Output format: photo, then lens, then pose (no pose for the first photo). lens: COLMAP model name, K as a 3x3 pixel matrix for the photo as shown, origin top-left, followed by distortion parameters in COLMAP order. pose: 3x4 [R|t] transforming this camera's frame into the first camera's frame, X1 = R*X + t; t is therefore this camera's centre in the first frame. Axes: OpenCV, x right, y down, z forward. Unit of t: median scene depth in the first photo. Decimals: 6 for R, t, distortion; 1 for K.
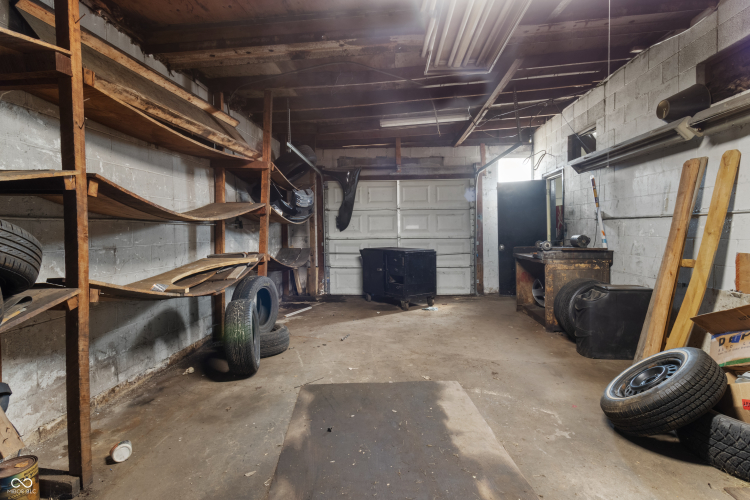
lens RADIAL K [[384.9, 0, 375.0], [0, 384.9, 250.0], [0, 0, 1]] dist [-0.002086, -0.000441]
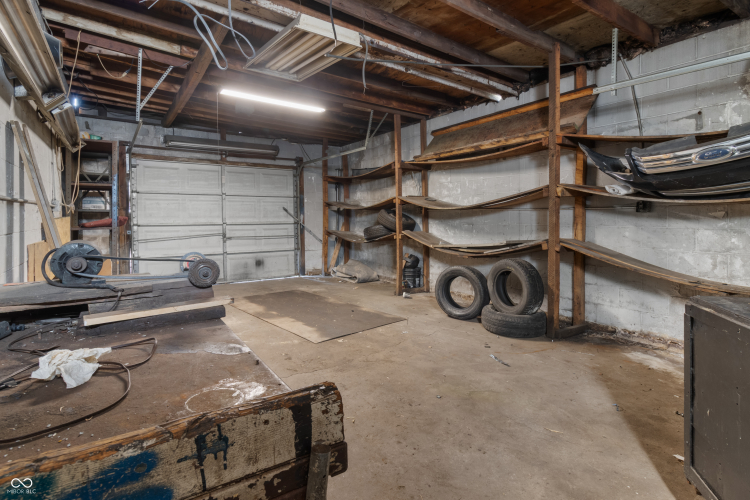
lens RADIAL K [[396.1, 0, 370.7], [0, 396.1, 204.8], [0, 0, 1]] dist [-0.002992, -0.001023]
pose [[-0.794377, -0.017121, -0.607183, 0.360565], [-0.027214, 0.999602, 0.007418, -0.041757], [0.606815, 0.022417, -0.794527, 0.904733]]
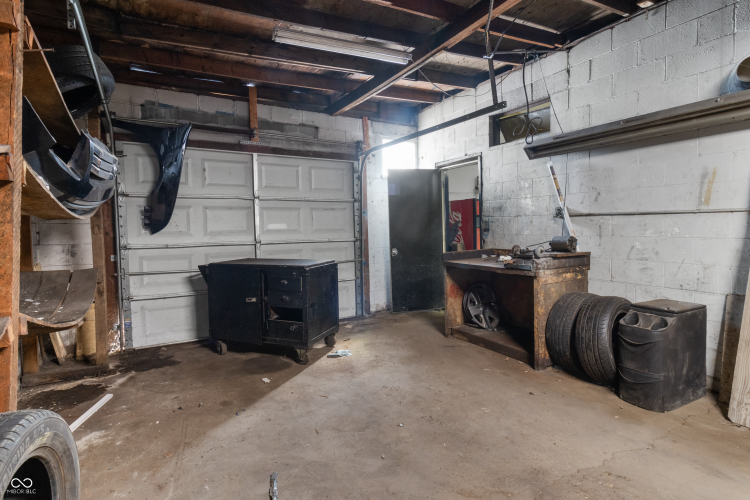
lens RADIAL K [[380.8, 0, 371.5], [0, 380.8, 242.3], [0, 0, 1]] dist [0.000437, -0.000943]
pose [[0.833472, -0.025373, 0.551979, -0.133084], [0.034912, 0.999367, -0.006778, -0.022086], [-0.551457, 0.024920, 0.833831, 0.369657]]
